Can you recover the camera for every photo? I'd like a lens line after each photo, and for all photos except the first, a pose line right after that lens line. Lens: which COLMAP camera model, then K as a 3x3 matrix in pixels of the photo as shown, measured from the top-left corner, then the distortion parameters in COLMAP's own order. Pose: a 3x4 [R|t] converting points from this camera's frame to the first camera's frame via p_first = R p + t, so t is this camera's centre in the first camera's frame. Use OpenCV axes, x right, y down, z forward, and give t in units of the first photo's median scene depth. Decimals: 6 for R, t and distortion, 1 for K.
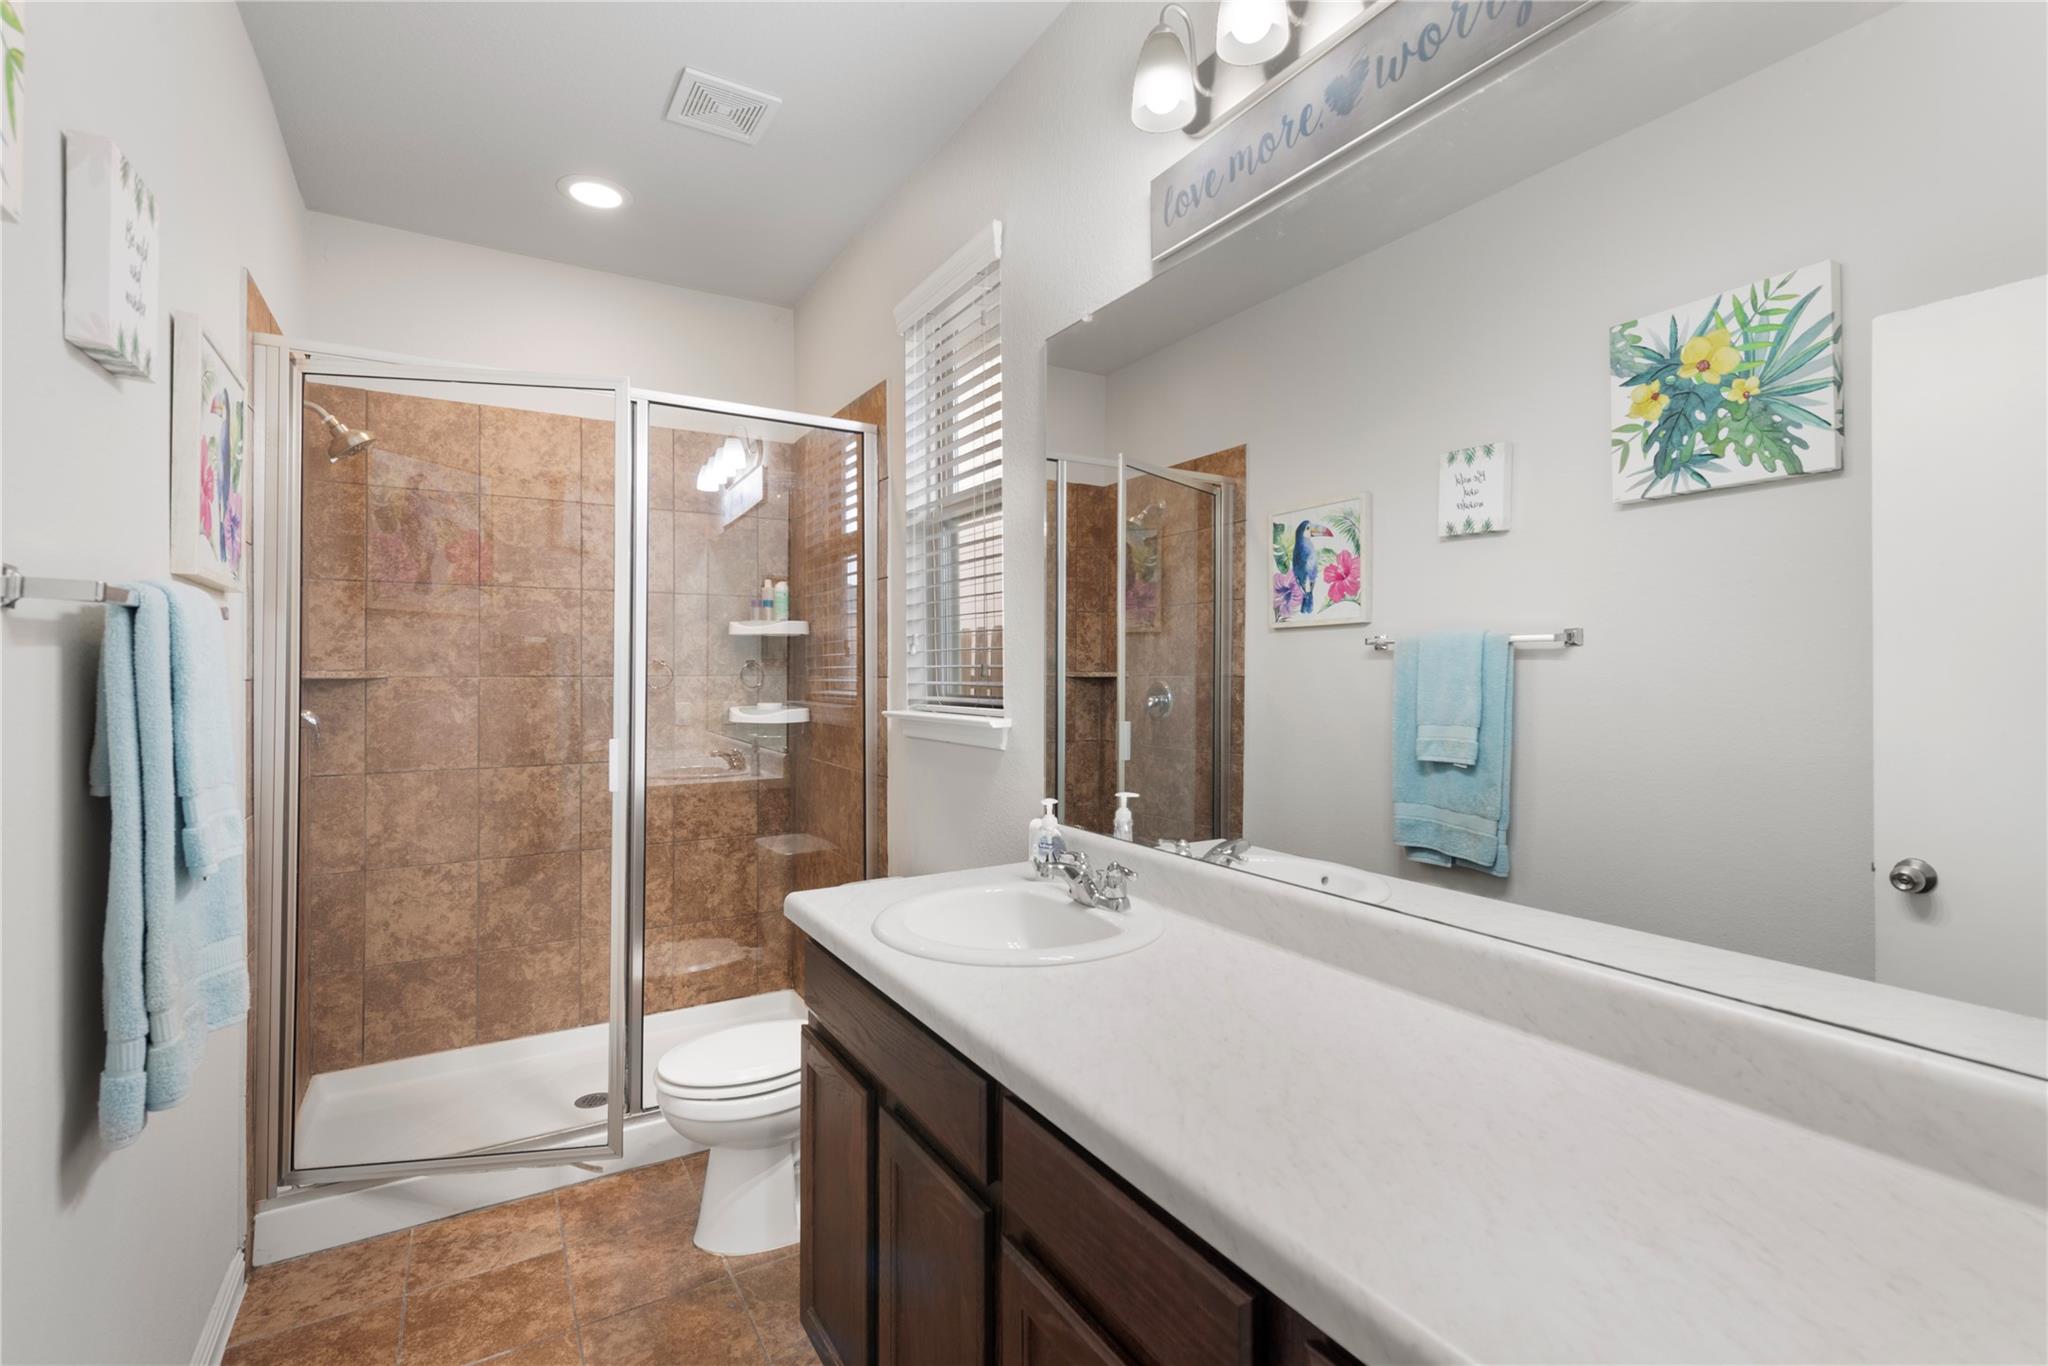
lens RADIAL K [[875.1, 0, 1016.7], [0, 875.1, 683.2], [0, 0, 1]] dist [0.002148, -0.004218]
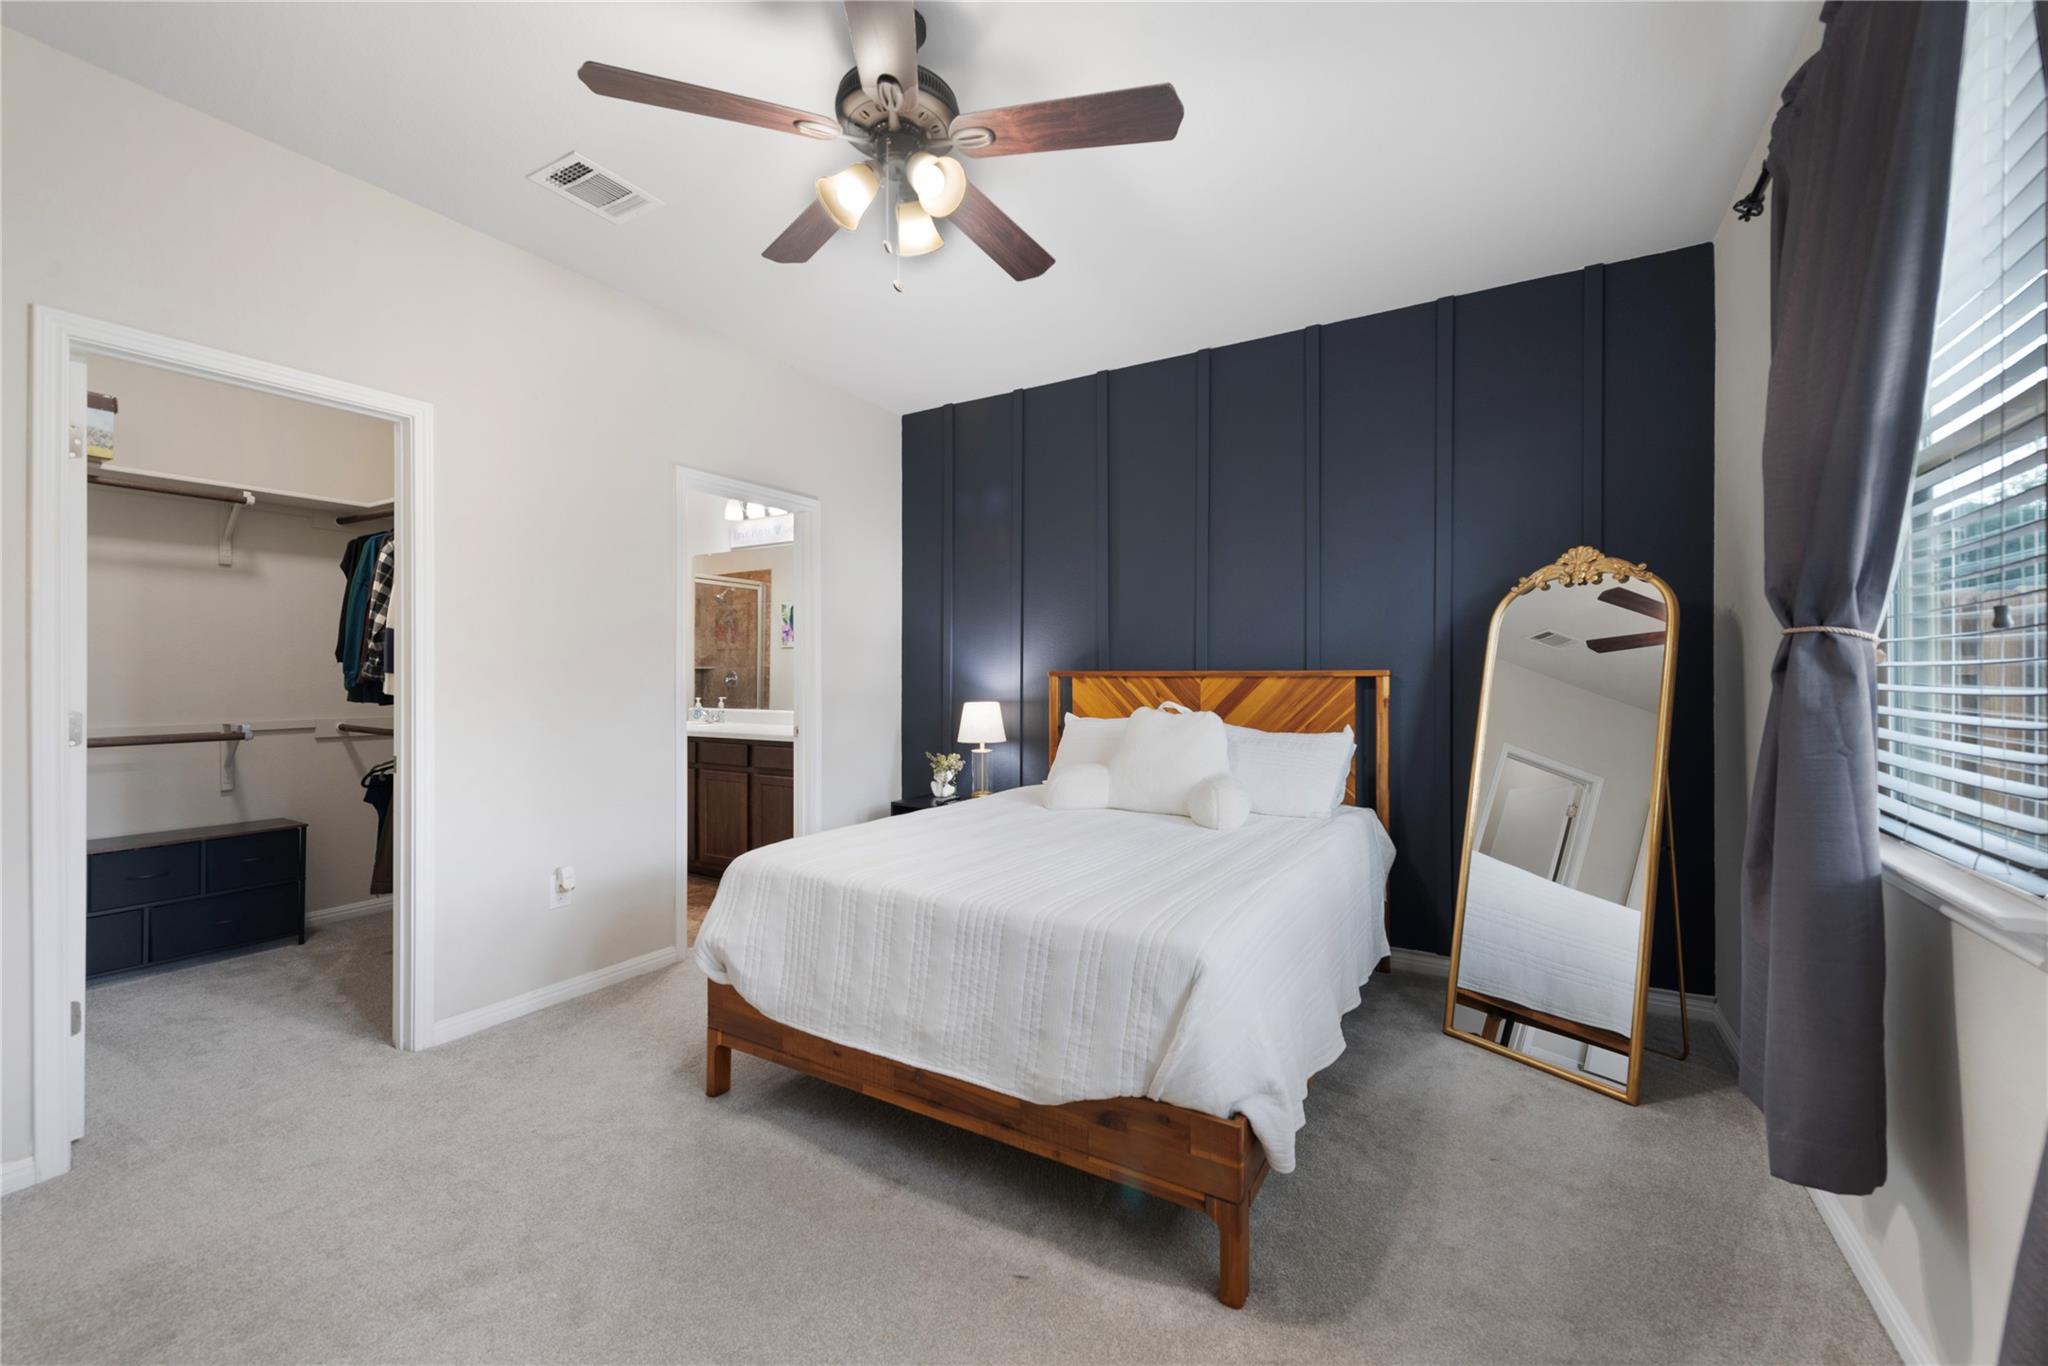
lens RADIAL K [[817.0, 0, 1027.0], [0, 817.0, 663.8], [0, 0, 1]] dist [0.002780, -0.001786]
pose [[0.876516, 0.000789, 0.481372, -0.193976], [-0.000271, 0.999999, -0.001144, -0.017666], [-0.481373, 0.000872, 0.876515, -1.281105]]
